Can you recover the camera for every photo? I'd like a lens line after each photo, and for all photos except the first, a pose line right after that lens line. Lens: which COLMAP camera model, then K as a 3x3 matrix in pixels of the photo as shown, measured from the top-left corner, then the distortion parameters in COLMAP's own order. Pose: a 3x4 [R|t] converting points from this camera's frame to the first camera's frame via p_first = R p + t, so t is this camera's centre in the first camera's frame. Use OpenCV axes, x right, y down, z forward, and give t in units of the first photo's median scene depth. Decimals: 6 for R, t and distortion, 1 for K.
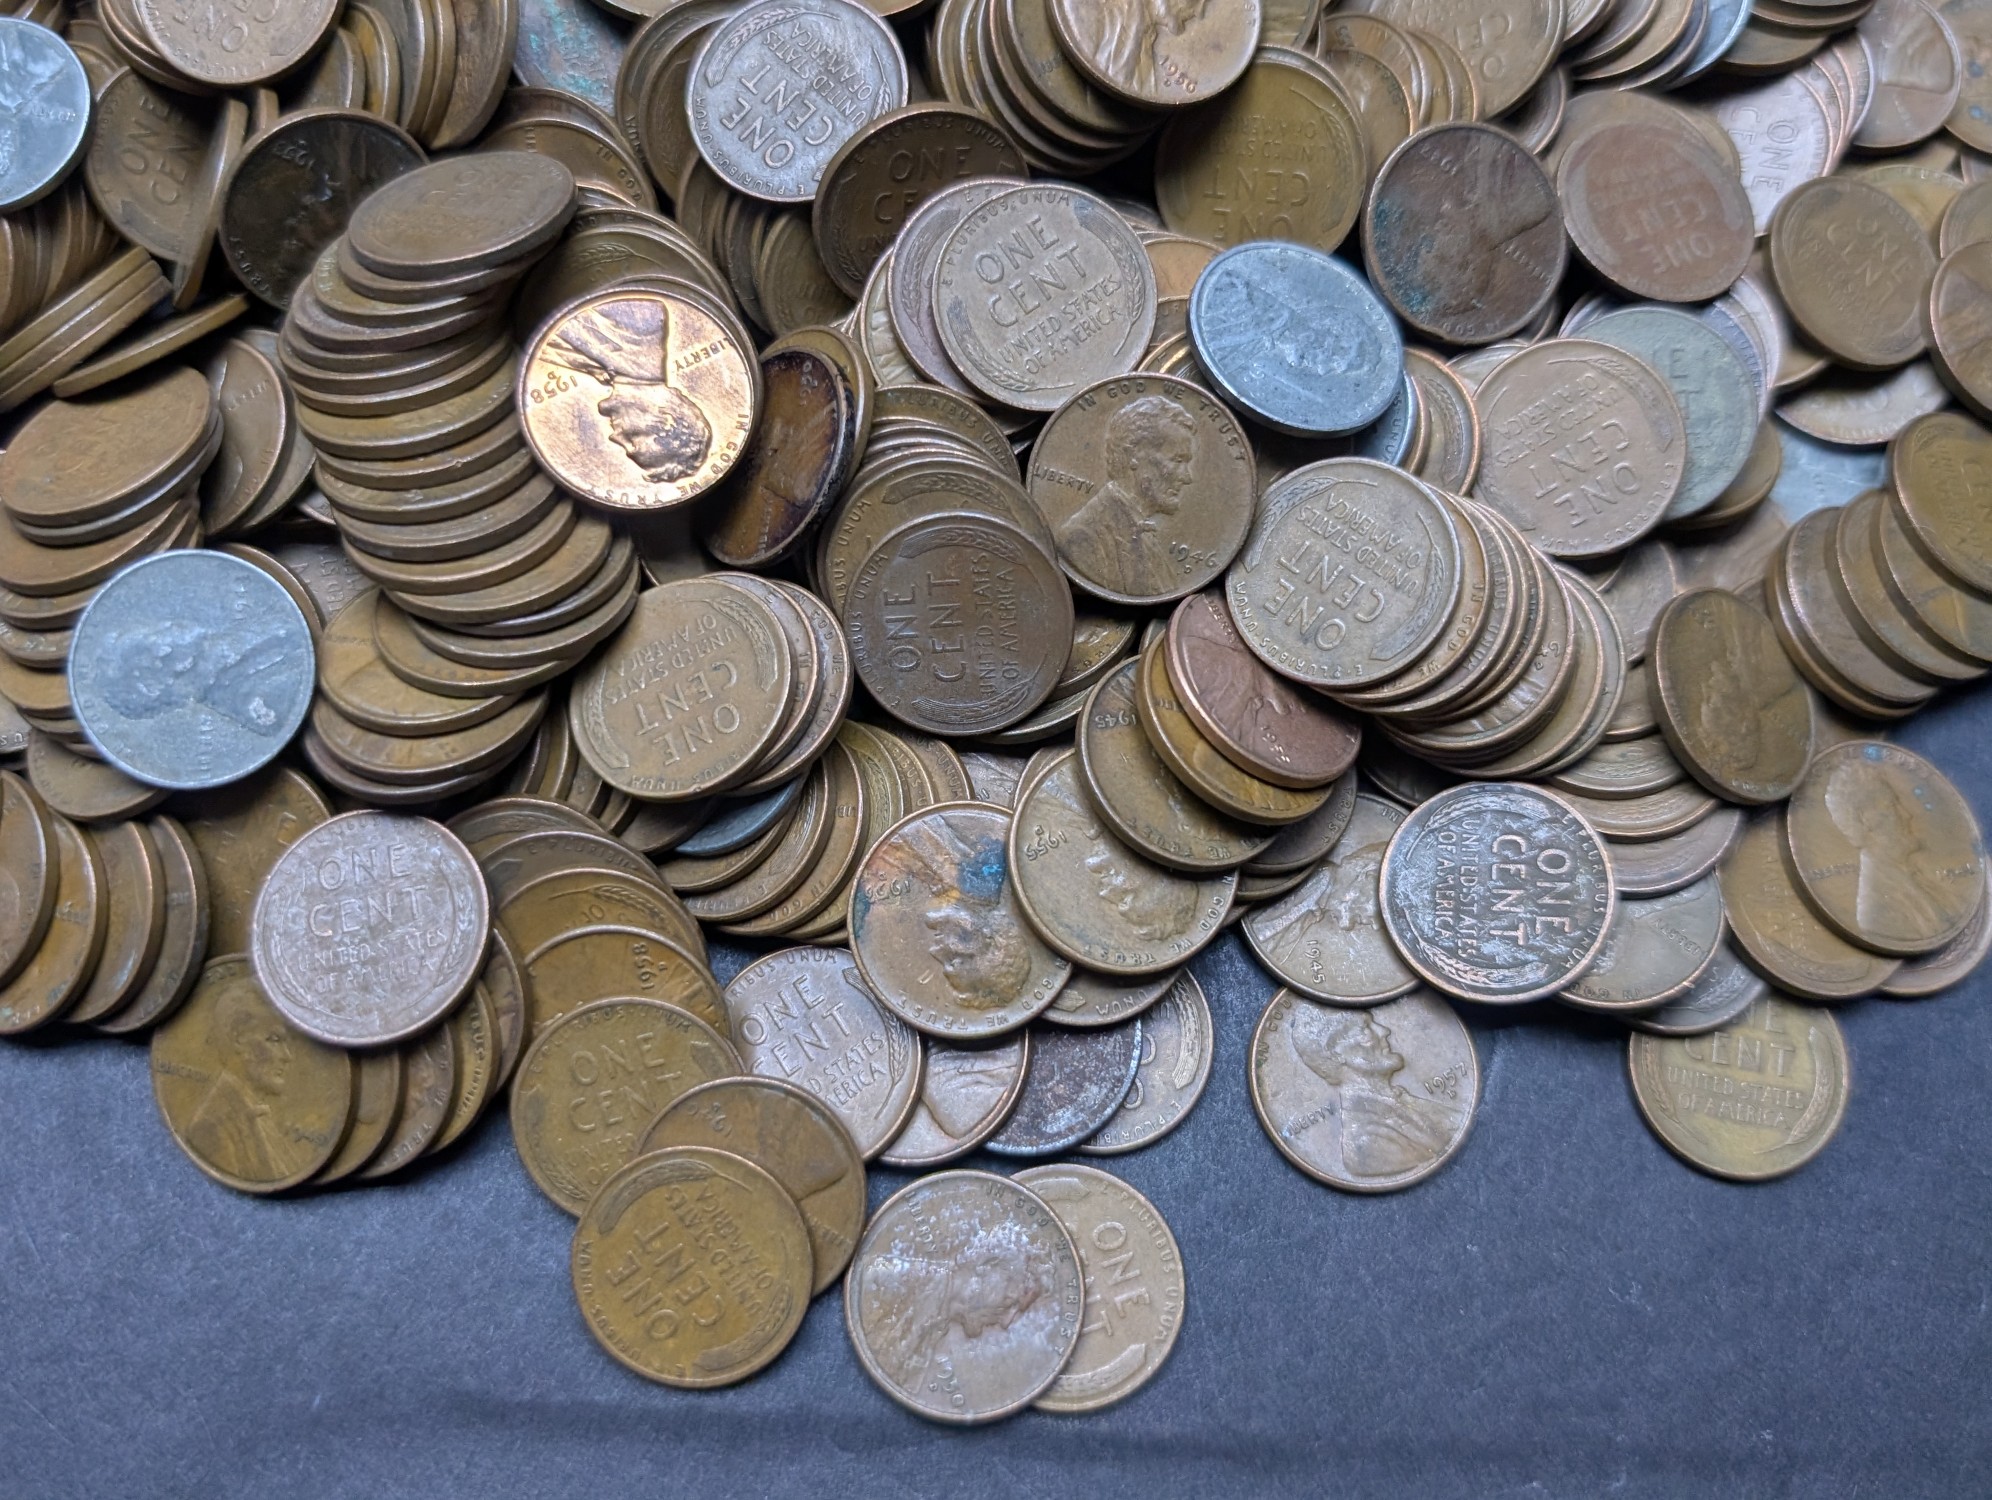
lens RADIAL K [[1656.7, 0, 962.7], [0, 1656.7, 783.9], [0, 0, 1]] dist [-0.031596, -0.013530]
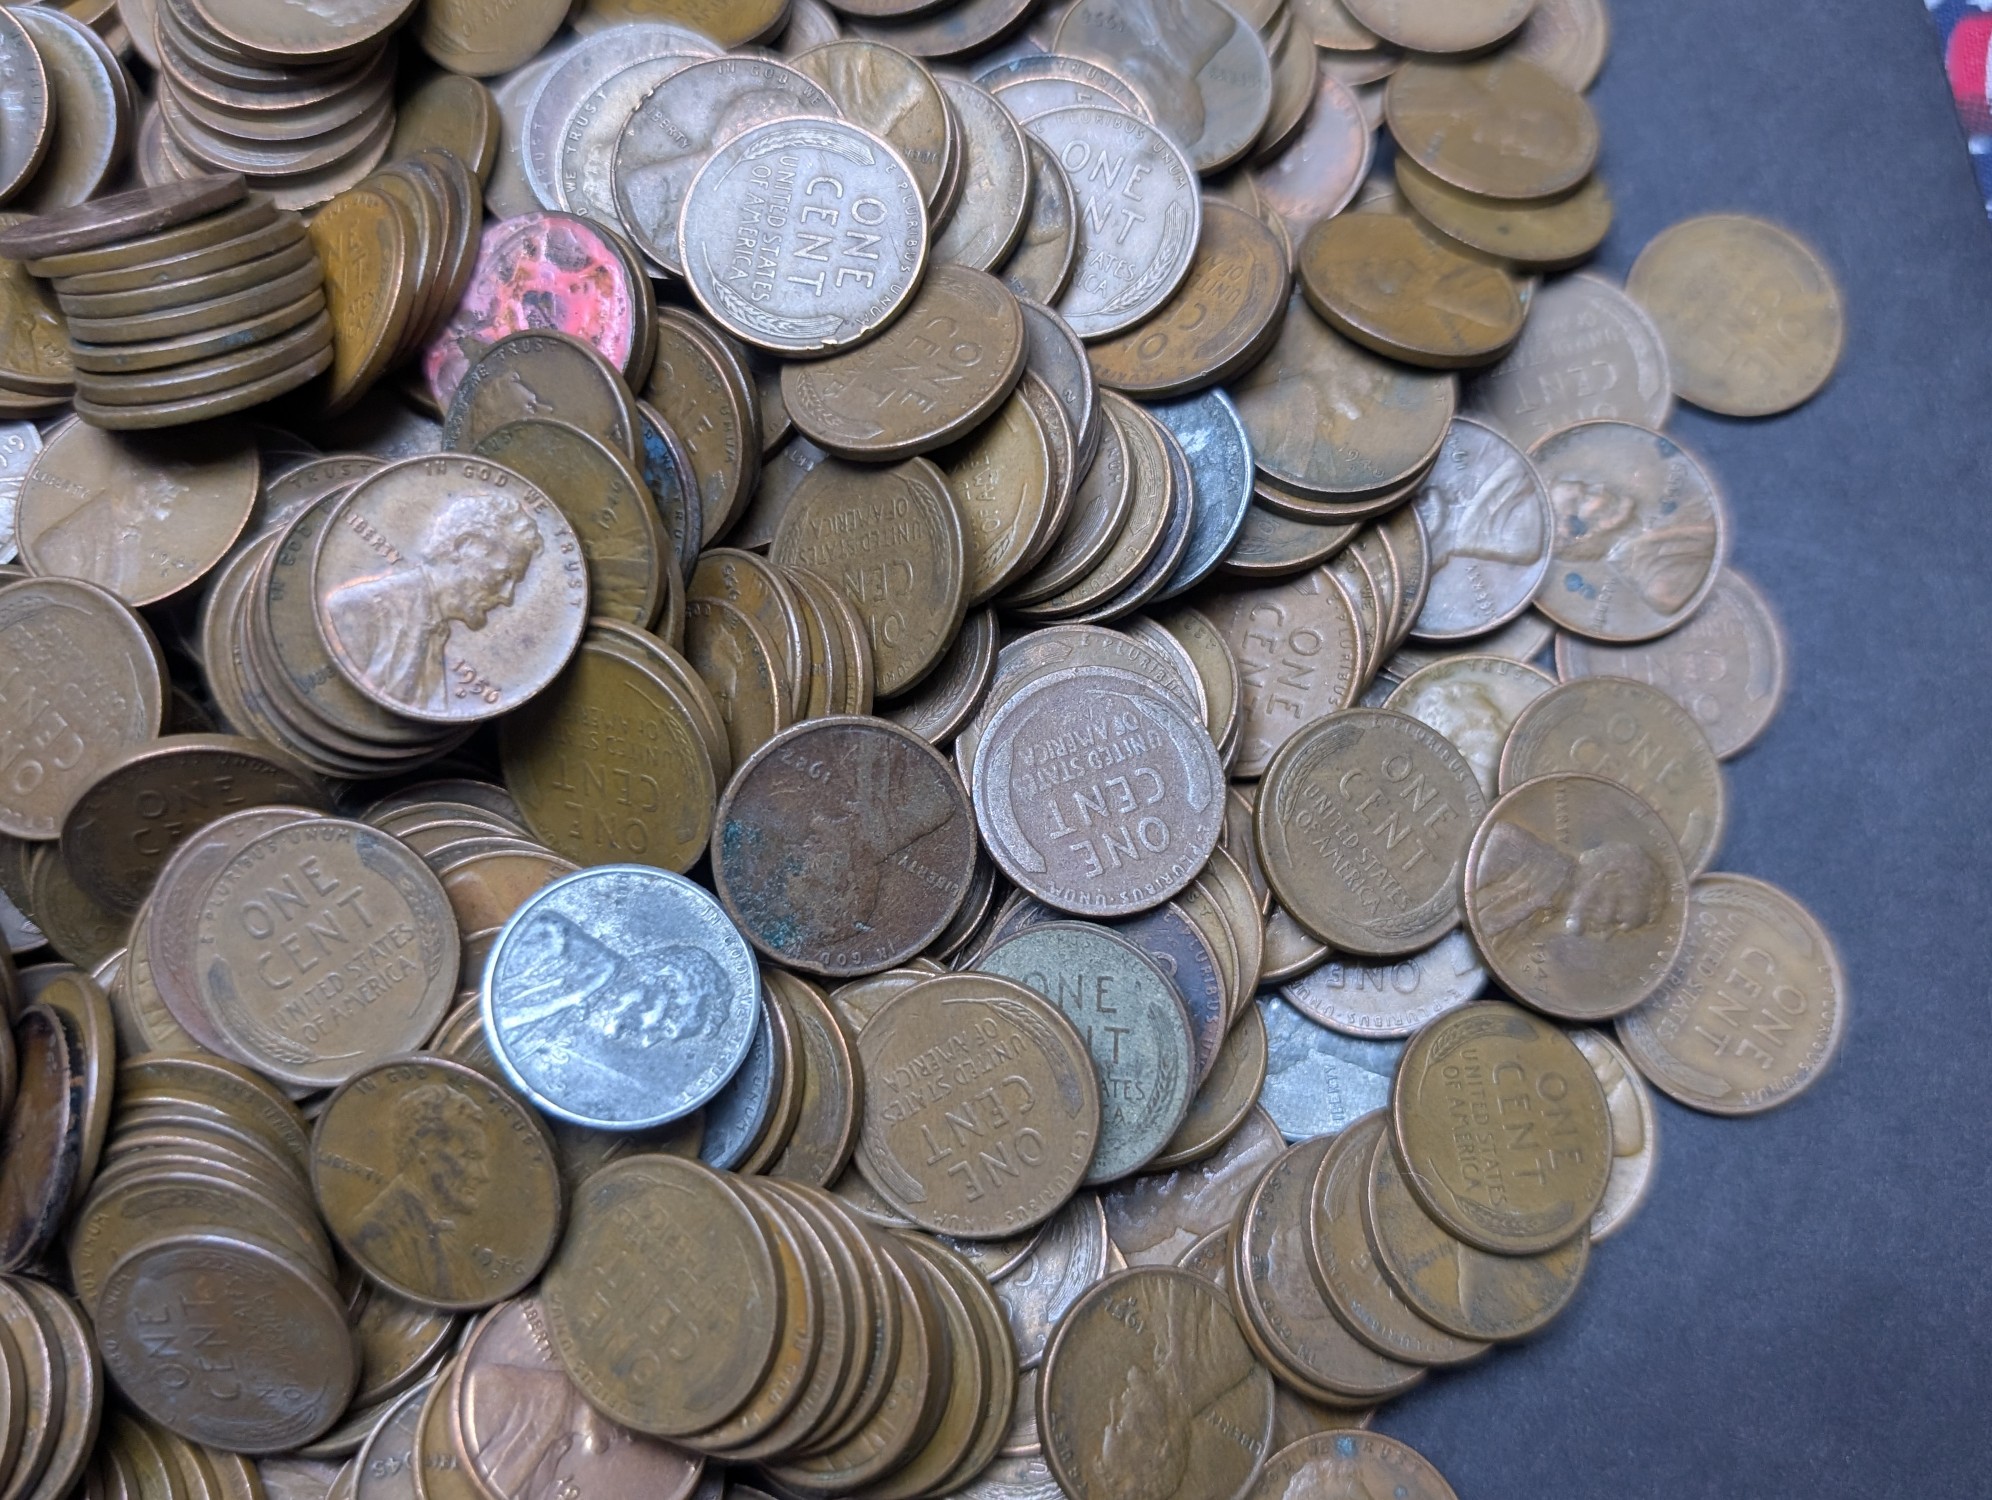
lens RADIAL K [[1596.9, 0, 996.0], [0, 1596.9, 750.0], [0, 0, 1]] dist [0.001446, -0.079678]
pose [[0.998969, -0.004674, -0.045161, 0.438182], [0.007203, 0.998405, 0.056005, -0.448341], [0.044827, -0.056272, 0.997409, 0.208245]]
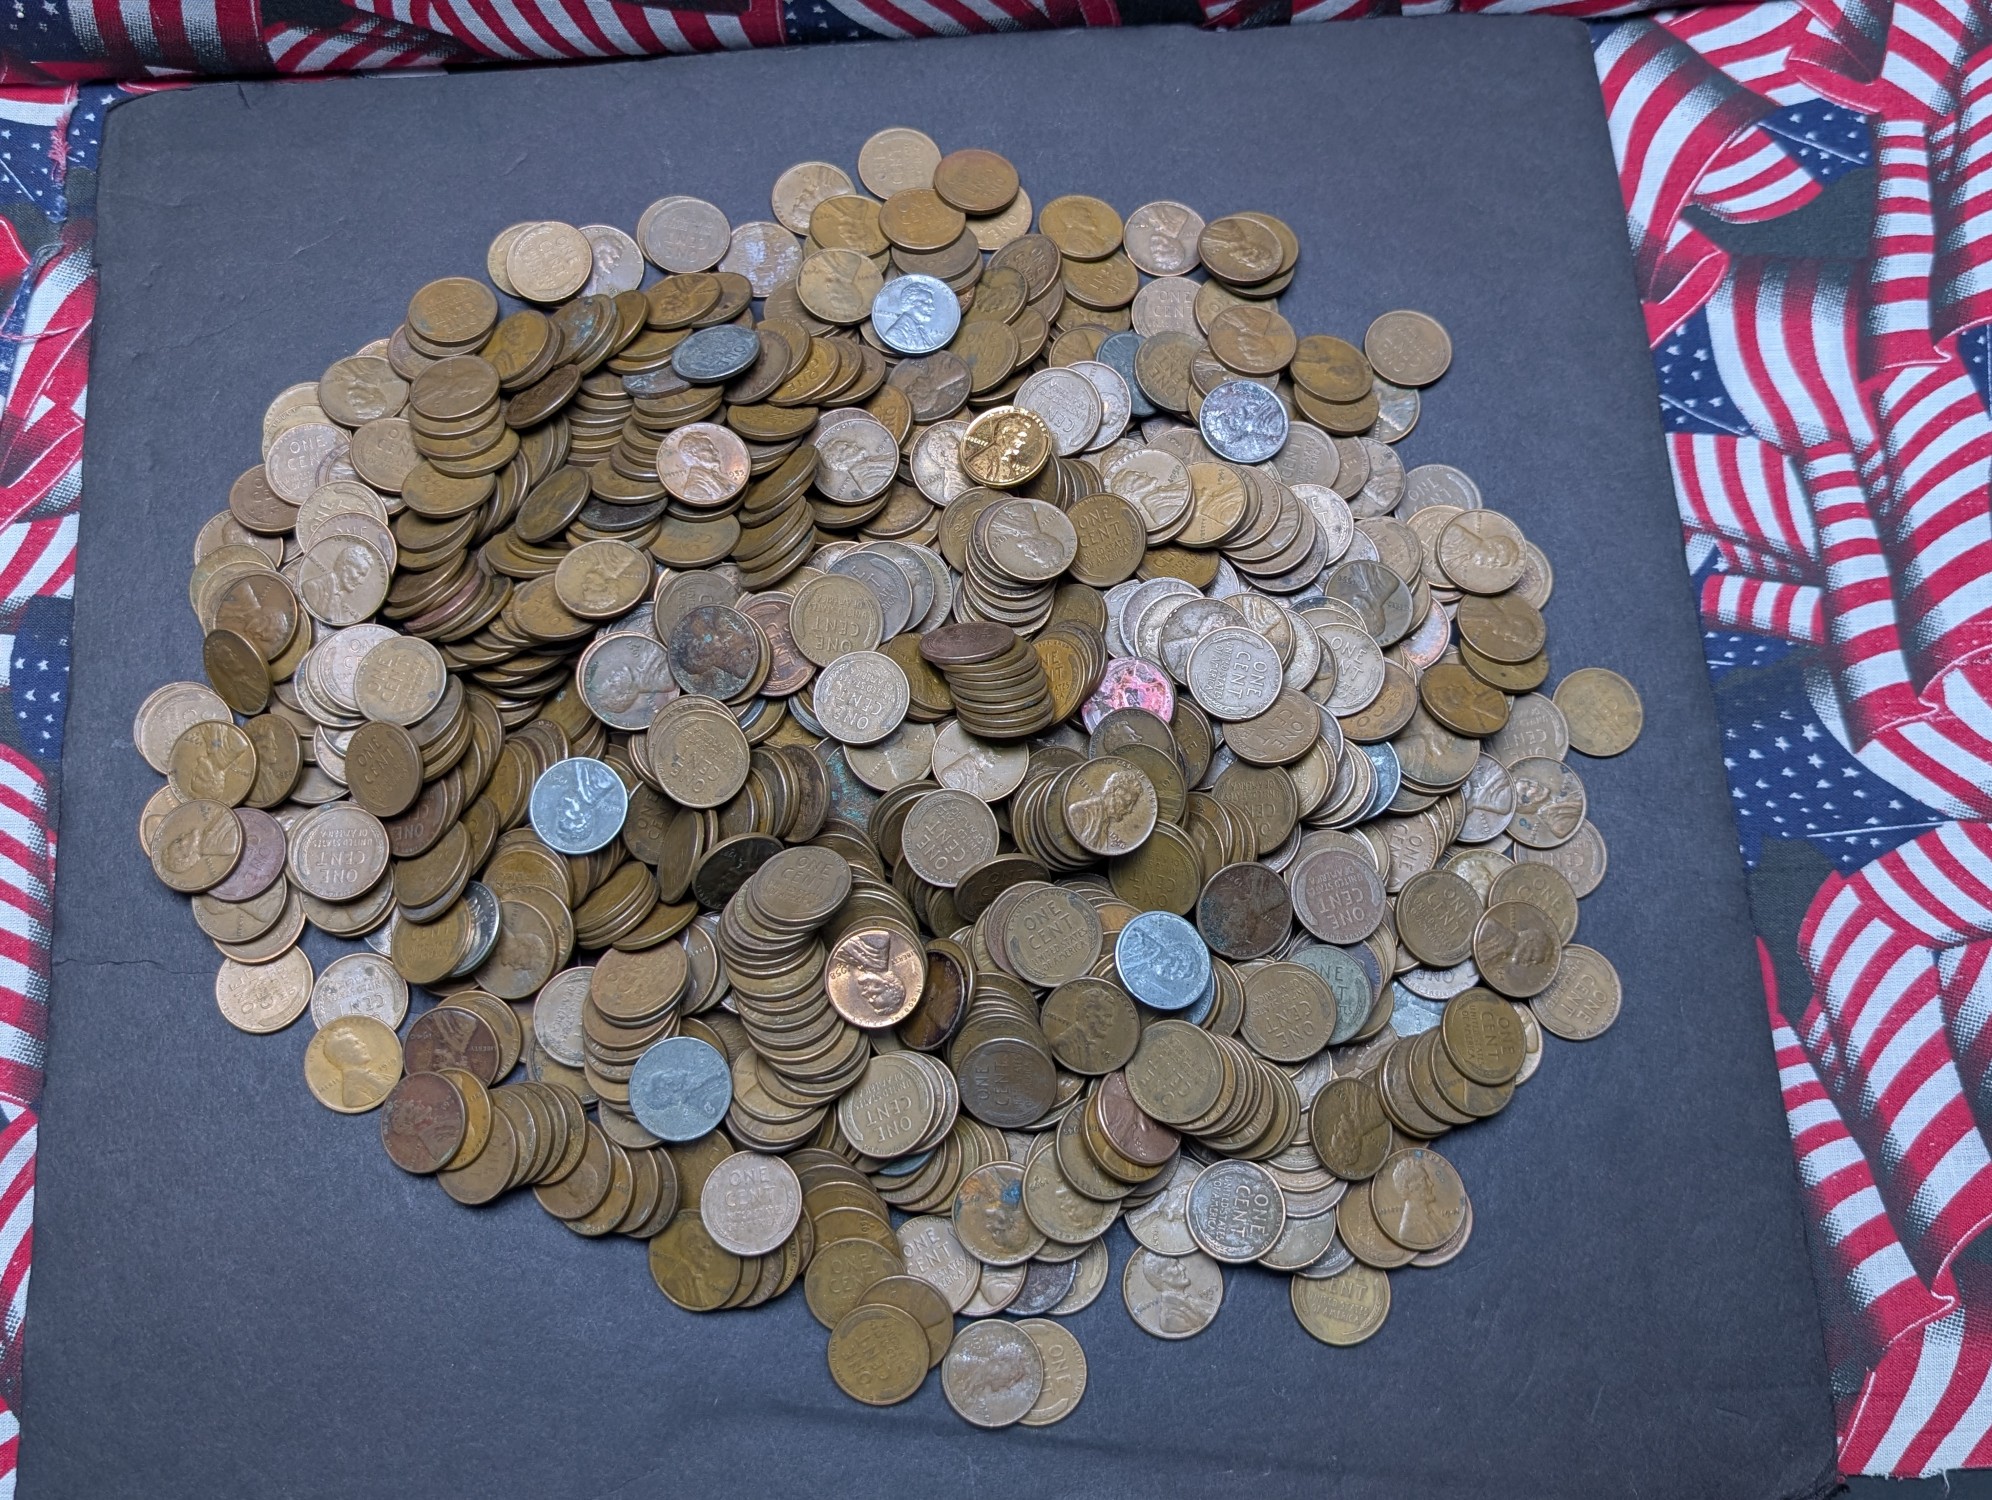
lens RADIAL K [[1636.8, 0, 996.0], [0, 1636.8, 750.0], [0, 0, 1]] dist [0.013024, -0.087034]
pose [[0.998016, 0.060494, -0.017424, -0.006701], [-0.060229, 0.998066, 0.015386, -0.591947], [0.018321, -0.014306, 0.999730, -1.273557]]
